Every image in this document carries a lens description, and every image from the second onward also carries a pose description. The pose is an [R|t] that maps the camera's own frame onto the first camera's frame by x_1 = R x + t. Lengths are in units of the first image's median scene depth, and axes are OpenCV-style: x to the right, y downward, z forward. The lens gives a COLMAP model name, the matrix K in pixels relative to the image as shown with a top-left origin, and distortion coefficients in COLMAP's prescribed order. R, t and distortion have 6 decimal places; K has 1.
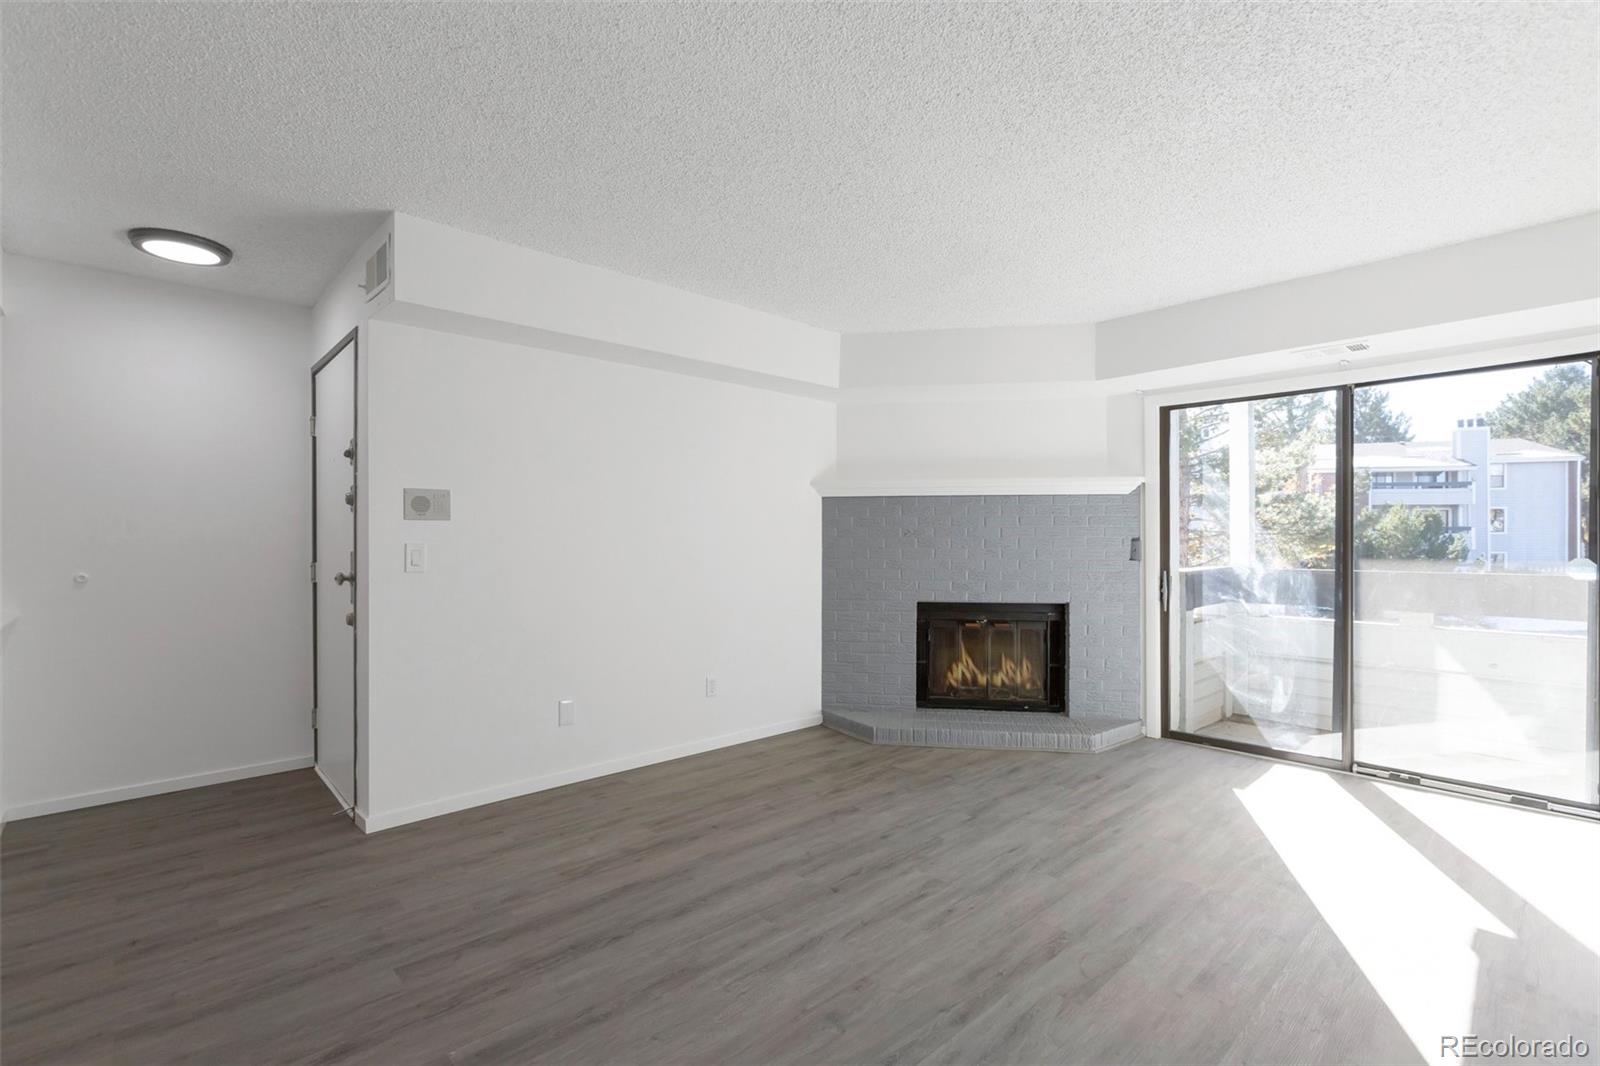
lens RADIAL K [[722.0, 0, 804.3], [0, 722.0, 542.5], [0, 0, 1]] dist [-0.016411, 0.000488]
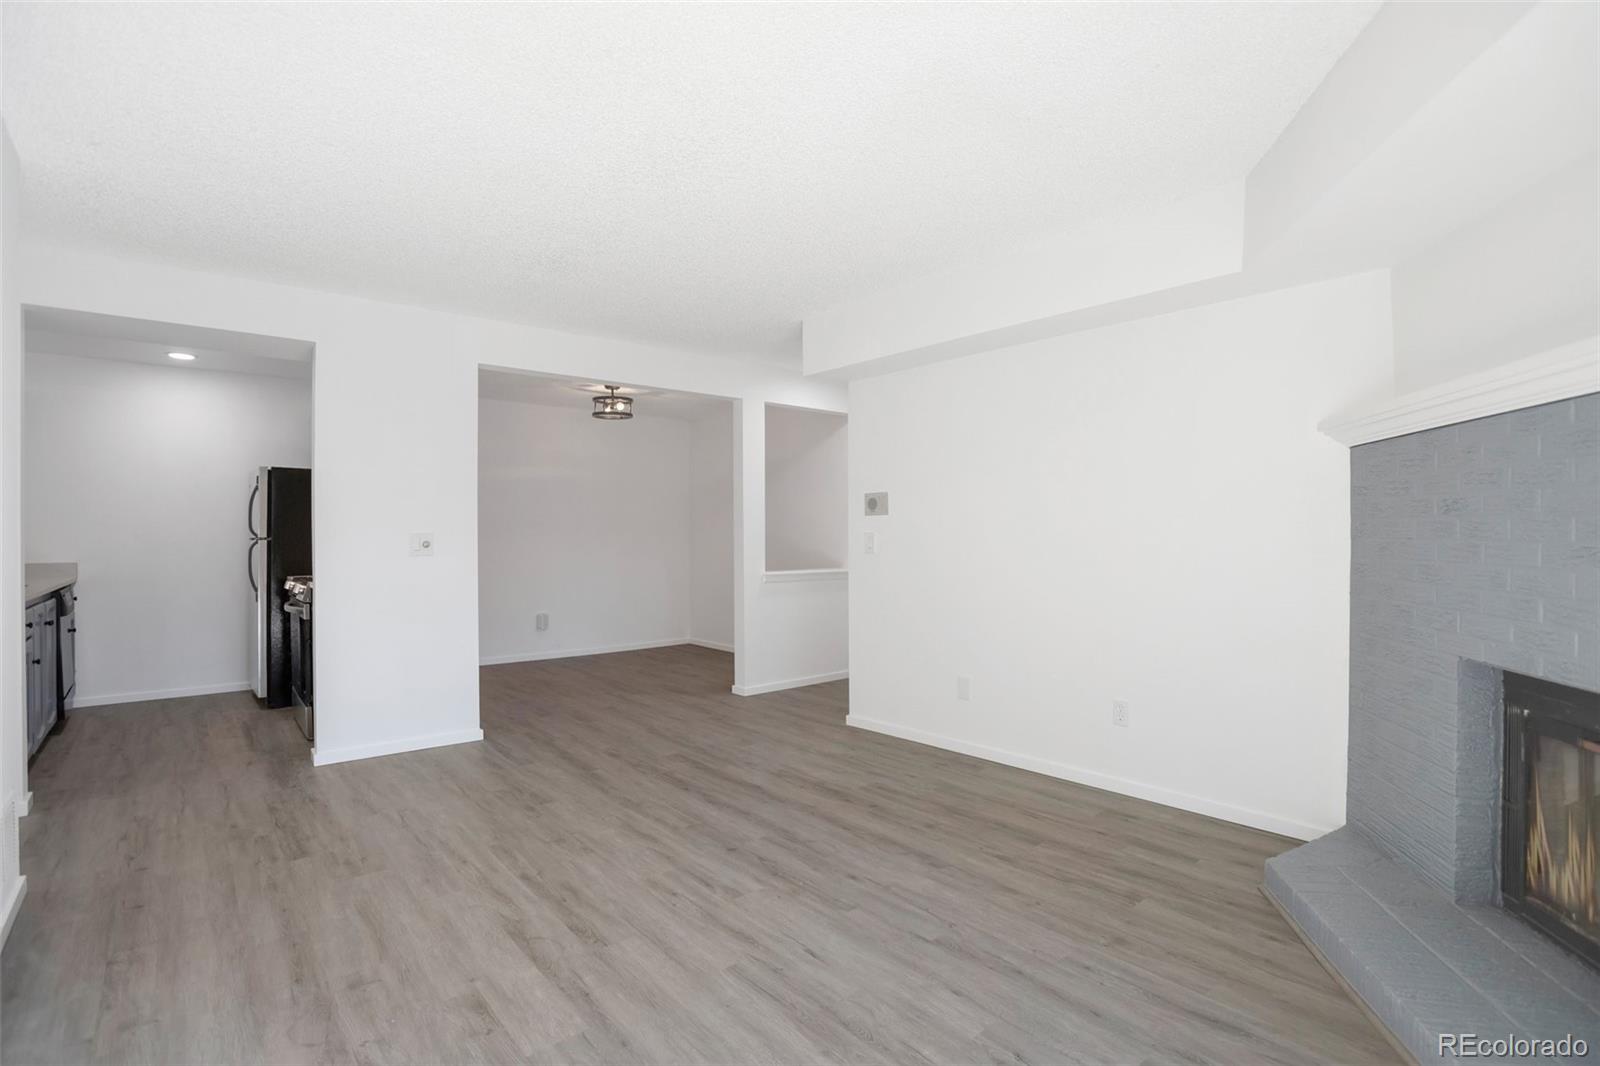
lens RADIAL K [[753.9, 0, 789.5], [0, 753.9, 536.2], [0, 0, 1]] dist [-0.083548, 0.030257]
pose [[-0.048795, 0.003487, -0.998803, 0.908856], [0.005006, 0.999982, 0.003246, 0.003327], [0.998796, -0.004841, -0.048812, 0.894207]]
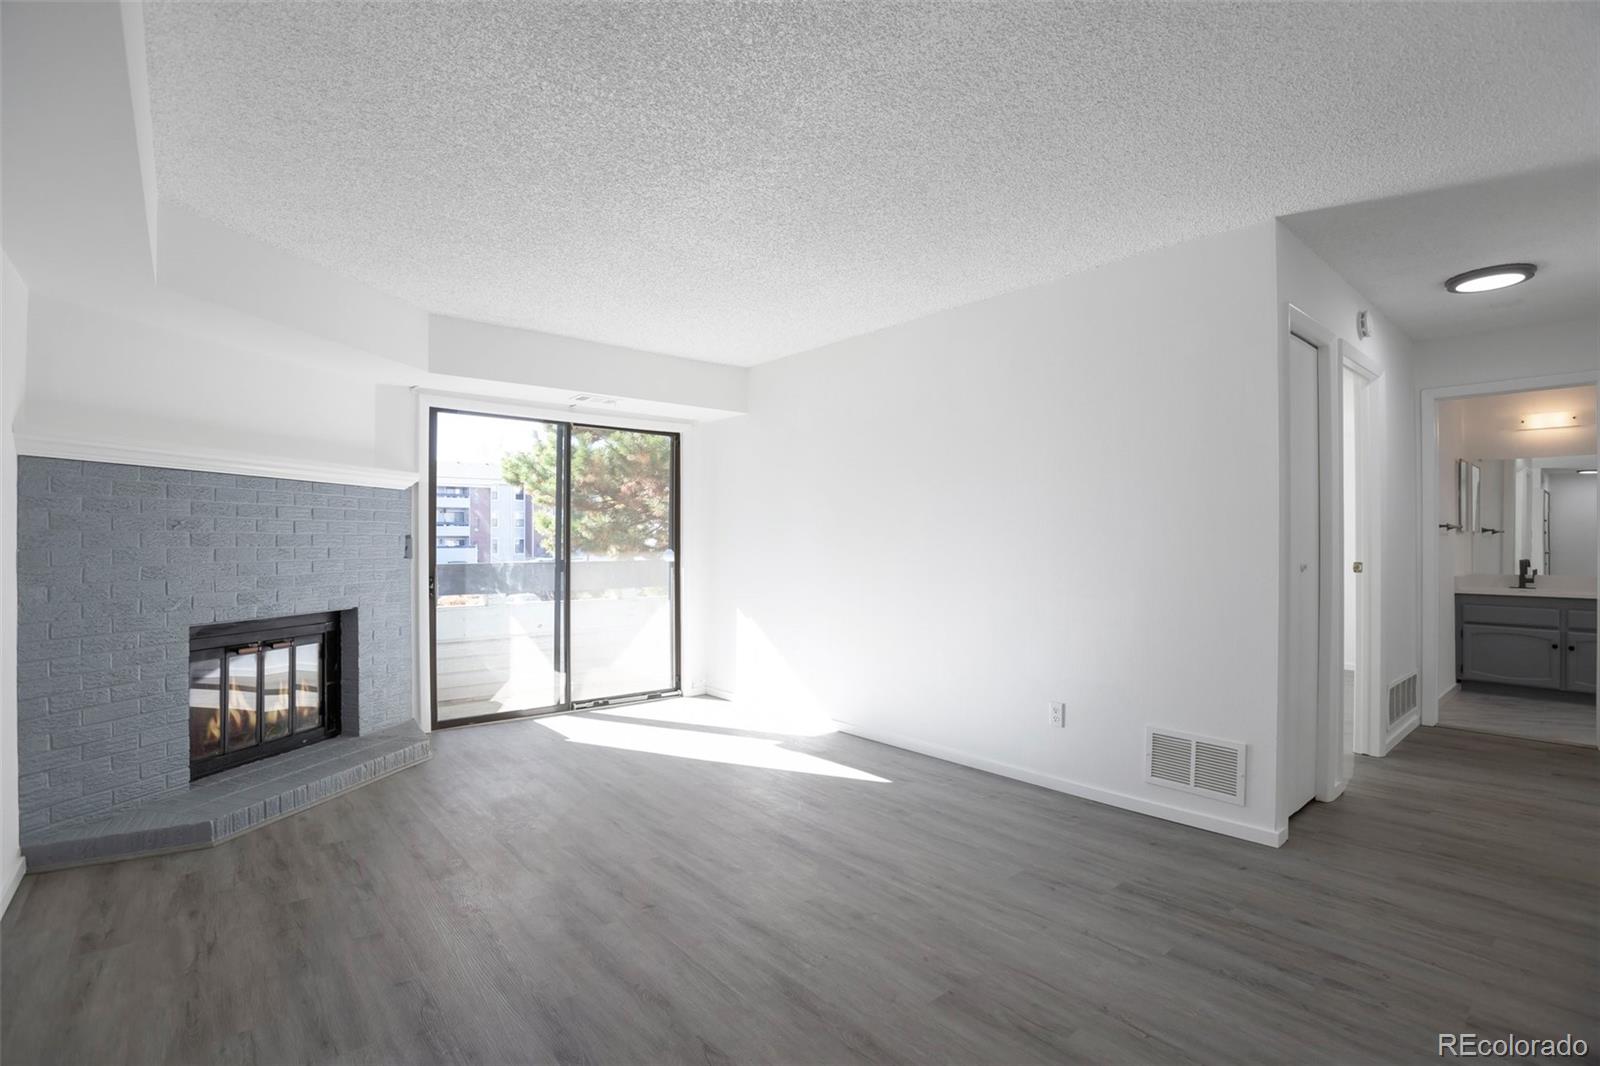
lens RADIAL K [[753.9, 0, 789.5], [0, 753.9, 536.2], [0, 0, 1]] dist [-0.083548, 0.030257]
pose [[0.047466, 0.006230, 0.998853, -0.717485], [-0.001396, 0.999980, -0.006171, 0.001174], [-0.998872, -0.001101, 0.047474, 0.601627]]
